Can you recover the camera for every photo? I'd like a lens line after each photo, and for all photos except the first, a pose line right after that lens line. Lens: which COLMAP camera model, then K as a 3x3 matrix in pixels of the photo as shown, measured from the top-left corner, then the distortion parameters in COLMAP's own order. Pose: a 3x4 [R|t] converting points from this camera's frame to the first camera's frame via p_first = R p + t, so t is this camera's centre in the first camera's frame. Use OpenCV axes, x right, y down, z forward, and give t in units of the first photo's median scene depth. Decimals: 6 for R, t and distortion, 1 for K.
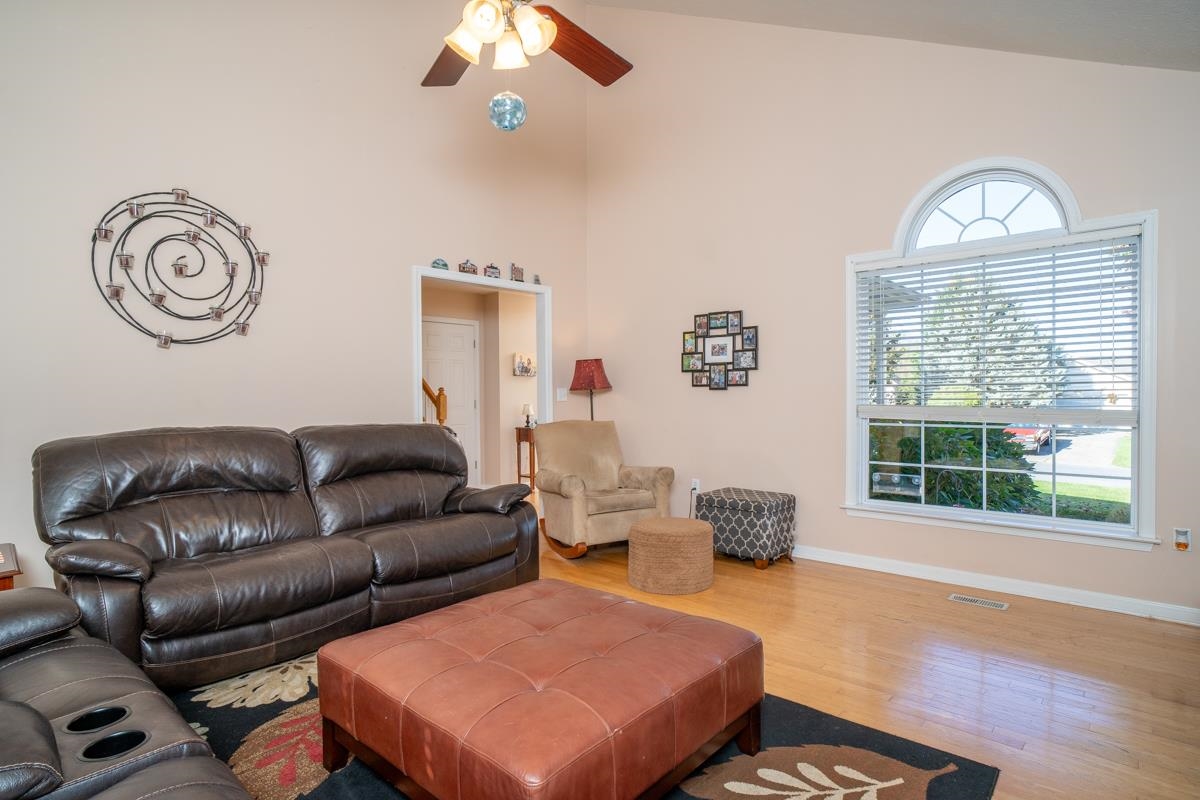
lens RADIAL K [[631.1, 0, 597.5], [0, 631.1, 403.3], [0, 0, 1]] dist [-0.032674, 0.005365]
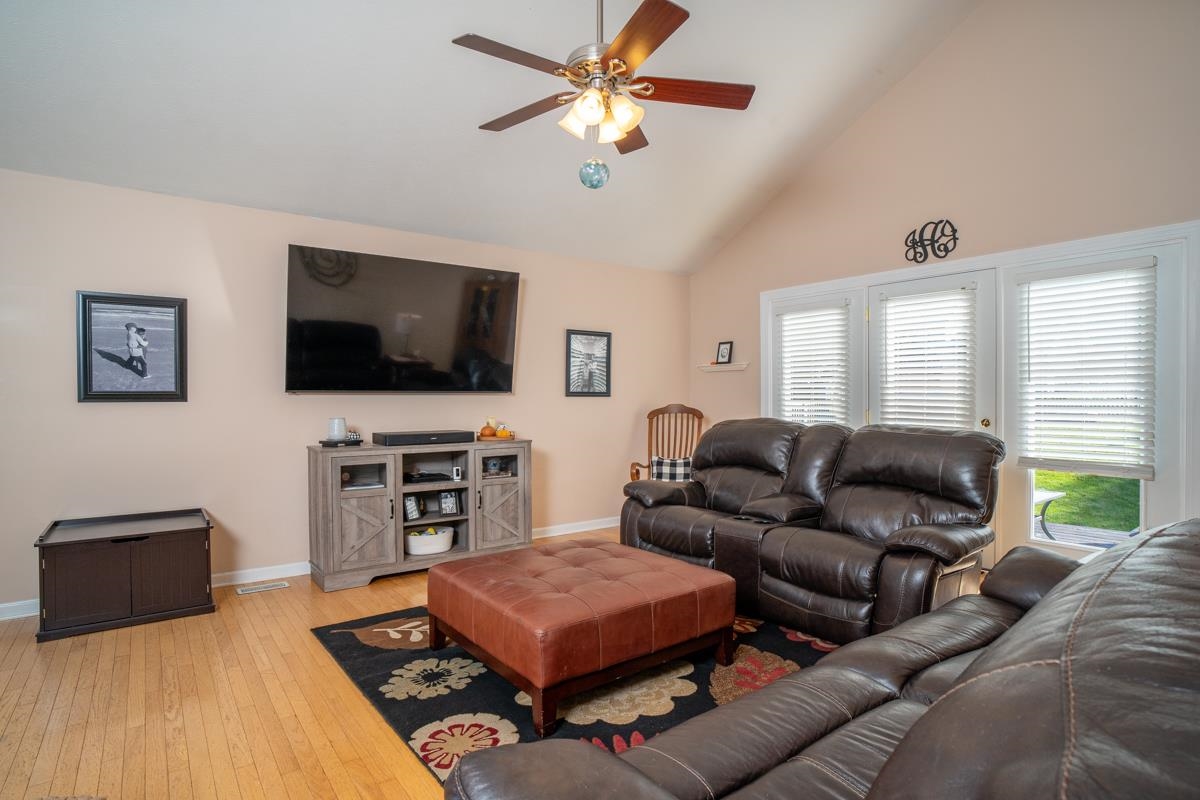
lens RADIAL K [[631.1, 0, 604.0], [0, 631.1, 398.3], [0, 0, 1]] dist [-0.032674, 0.005365]
pose [[-0.977085, 0.008263, 0.212689, -0.383704], [0.010432, 0.999904, 0.009077, -0.022077], [-0.212594, 0.011087, -0.977078, 2.004590]]
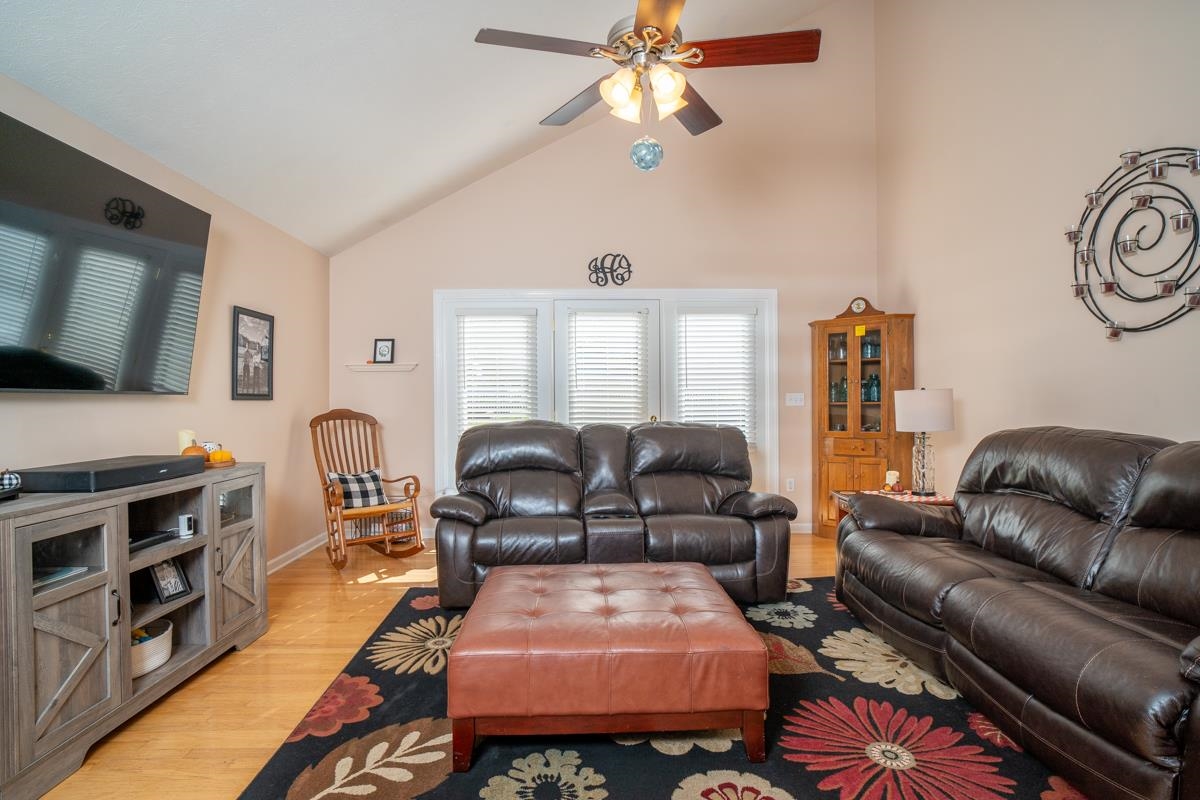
lens RADIAL K [[631.1, 0, 597.1], [0, 631.1, 399.2], [0, 0, 1]] dist [-0.032674, 0.005365]
pose [[-0.737187, 0.012237, -0.675578, 0.640408], [0.005373, 0.999911, 0.012249, -0.026290], [0.675668, 0.005400, -0.737186, 1.607356]]
